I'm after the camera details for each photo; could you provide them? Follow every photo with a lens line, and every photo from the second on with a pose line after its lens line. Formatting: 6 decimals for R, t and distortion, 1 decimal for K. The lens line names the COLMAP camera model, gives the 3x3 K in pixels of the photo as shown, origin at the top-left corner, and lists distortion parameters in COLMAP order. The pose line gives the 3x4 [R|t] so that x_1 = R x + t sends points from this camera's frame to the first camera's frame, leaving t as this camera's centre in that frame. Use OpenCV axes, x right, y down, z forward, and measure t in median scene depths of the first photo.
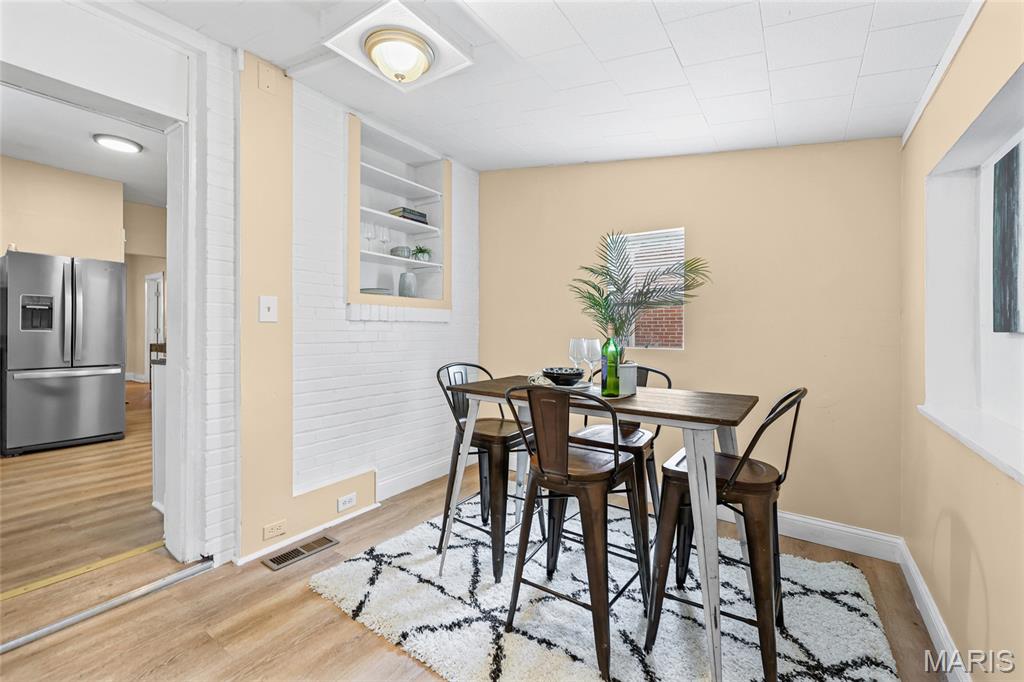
lens RADIAL K [[419.6, 0, 496.0], [0, 419.6, 329.1], [0, 0, 1]] dist [-0.002129, 0.000421]
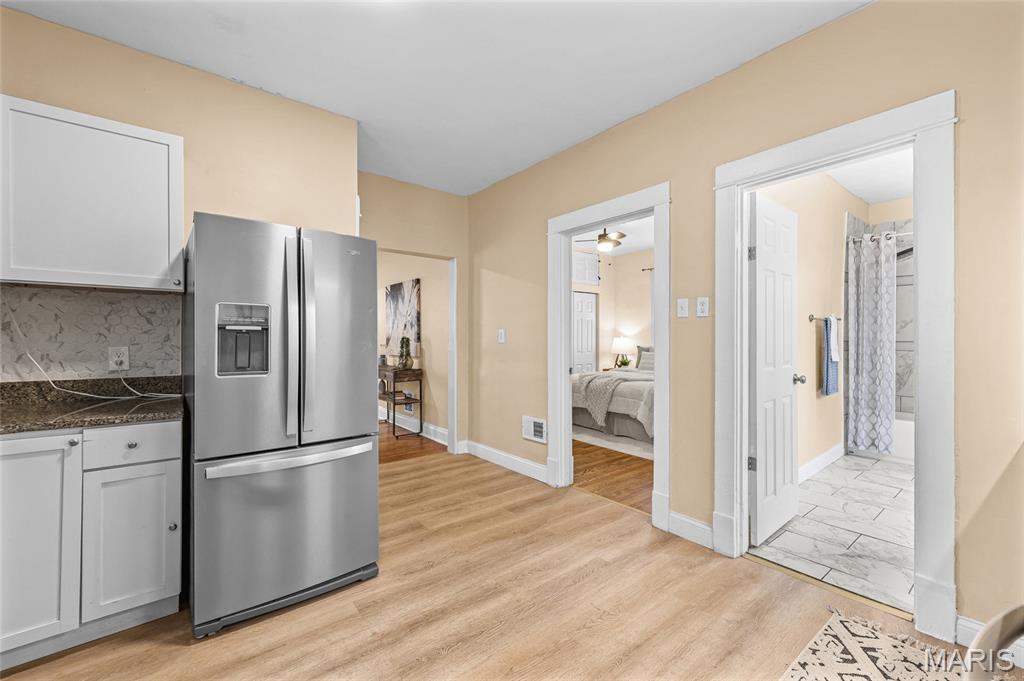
lens RADIAL K [[419.6, 0, 510.8], [0, 419.6, 340.9], [0, 0, 1]] dist [-0.002129, 0.000421]
pose [[0.959811, -0.004056, -0.280619, -0.695973], [0.006459, 0.999950, 0.007638, -0.041944], [0.280574, -0.009144, 0.959789, 0.652970]]
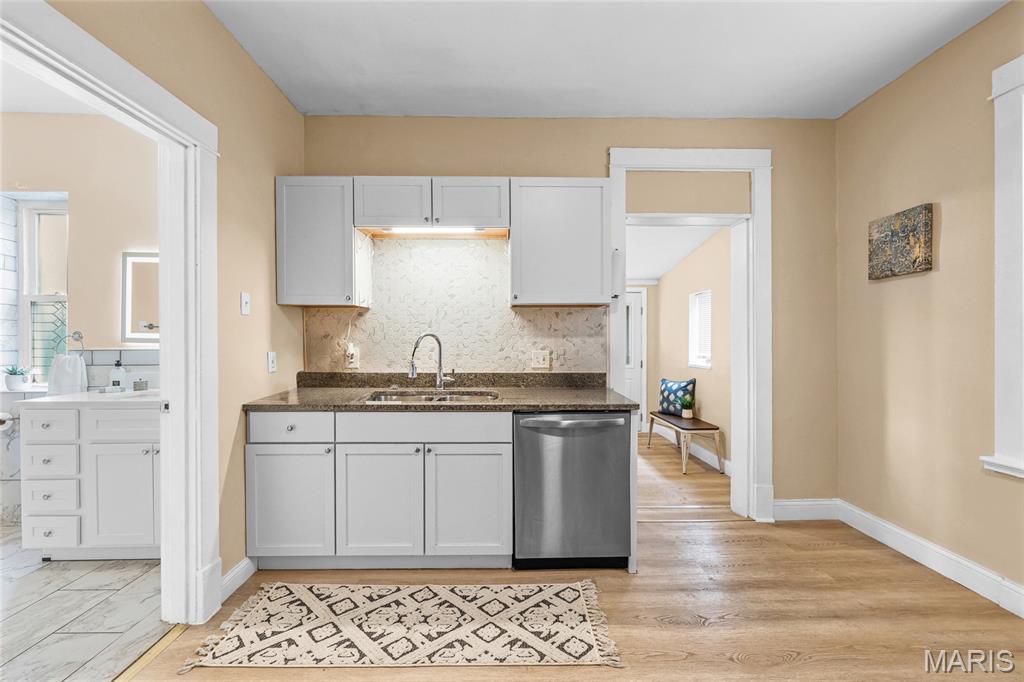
lens RADIAL K [[419.6, 0, 520.4], [0, 419.6, 339.4], [0, 0, 1]] dist [-0.002129, 0.000421]
pose [[-0.592080, 0.000839, 0.805879, -1.036325], [0.000235, 1.000000, -0.000868, -0.041777], [-0.805879, -0.000324, -0.592080, 1.281686]]
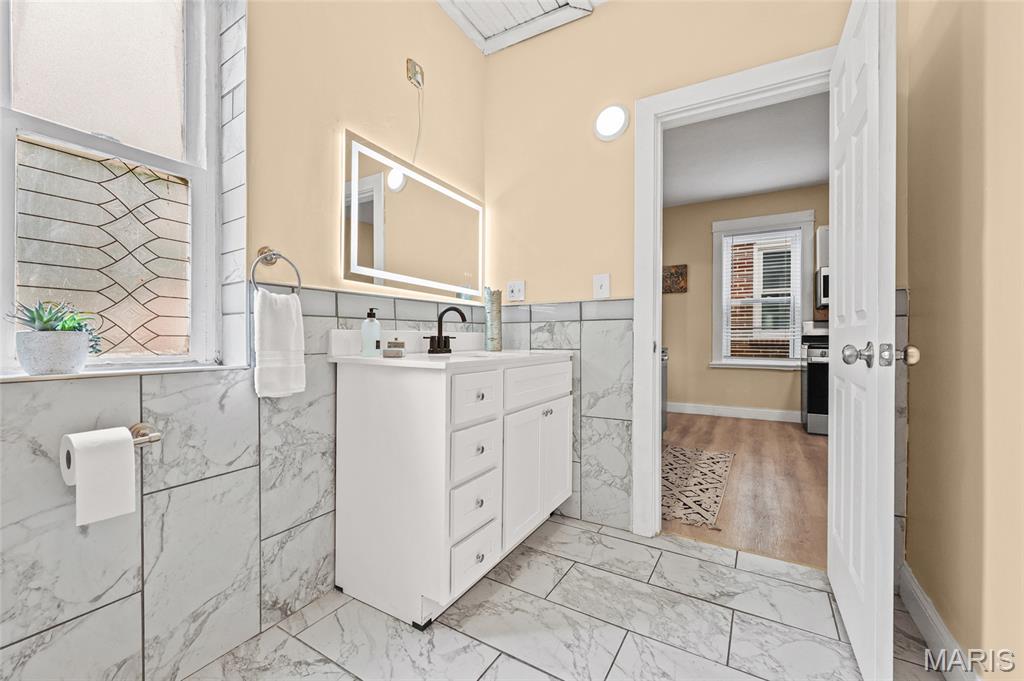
lens RADIAL K [[419.6, 0, 512.8], [0, 419.6, 336.5], [0, 0, 1]] dist [-0.002129, 0.000421]
pose [[-0.996274, -0.003397, -0.086182, -0.071878], [-0.002902, 0.999979, -0.005866, 0.032451], [0.086200, -0.005594, -0.996262, 1.926066]]
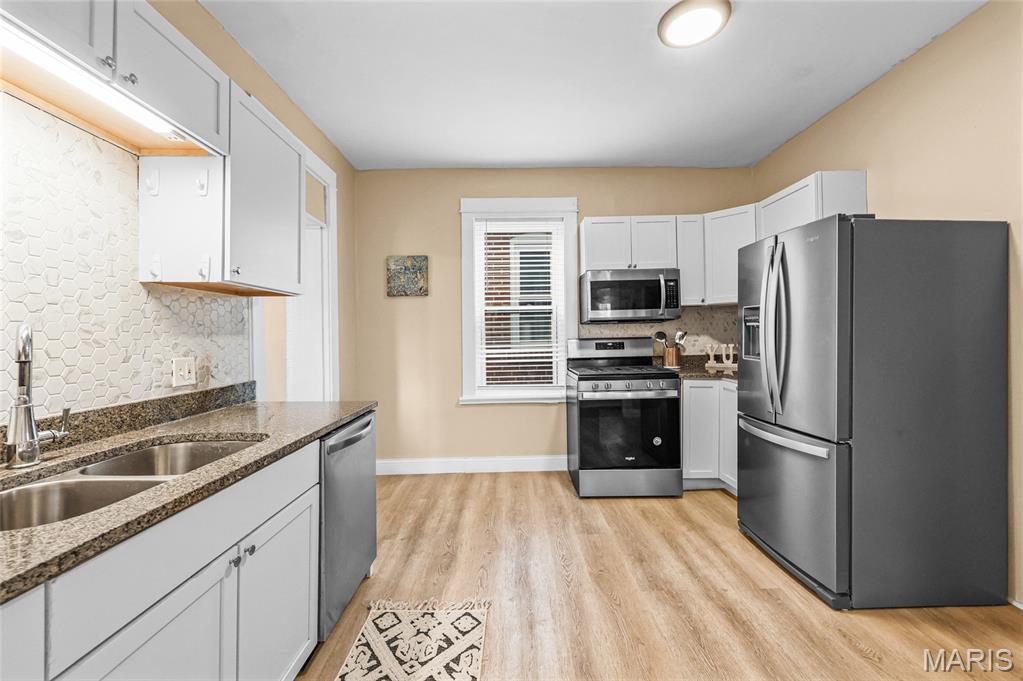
lens RADIAL K [[419.2, 0, 510.8], [0, 419.2, 335.8], [0, 0, 1]] dist [-0.002129, 0.000421]
pose [[-0.818465, 0.009545, -0.574478, -0.422410], [0.013086, 0.999912, -0.002030, -0.040185], [0.574408, -0.009179, -0.818518, 1.404718]]
